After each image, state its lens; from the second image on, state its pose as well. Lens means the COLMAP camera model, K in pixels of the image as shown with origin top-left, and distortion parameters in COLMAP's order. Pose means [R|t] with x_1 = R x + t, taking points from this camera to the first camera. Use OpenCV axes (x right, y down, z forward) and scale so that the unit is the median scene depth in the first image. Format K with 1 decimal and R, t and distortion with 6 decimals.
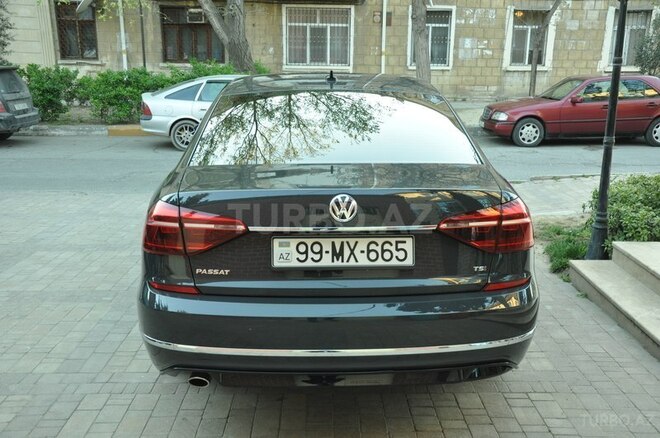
lens RADIAL K [[638.0, 0, 330.0], [0, 638.0, 219.0], [0, 0, 1]] dist [0.004727, 0.012373]
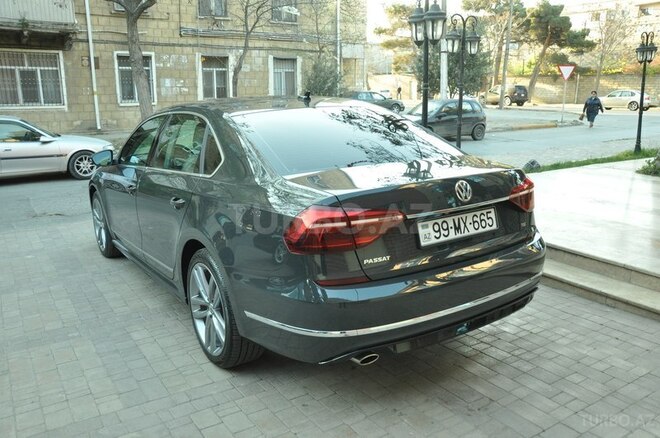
lens RADIAL K [[523.0, 0, 328.4], [0, 523.0, 232.0], [0, 0, 1]] dist [-0.134877, 0.130273]
pose [[0.851705, -0.149782, 0.502159, -0.109708], [0.143562, 0.988311, 0.051296, -0.004089], [-0.503972, 0.028402, 0.863253, 0.036267]]
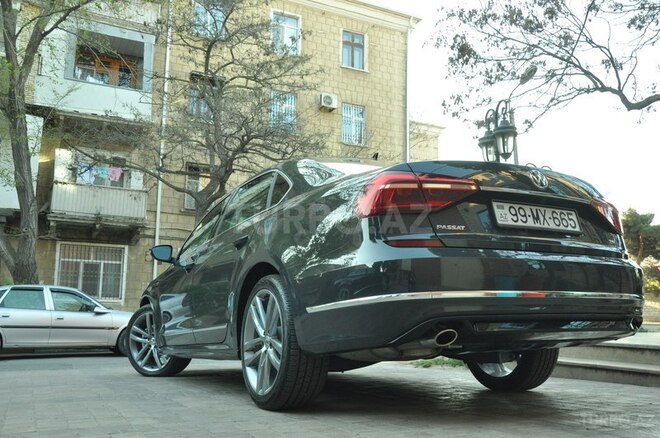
lens RADIAL K [[582.9, 0, 335.5], [0, 582.9, 237.0], [0, 0, 1]] dist [-0.169298, 0.323688]
pose [[0.903113, 0.055197, 0.425841, -0.118679], [0.106551, 0.931882, -0.346760, 0.063725], [-0.415974, 0.358537, 0.835713, 0.040766]]
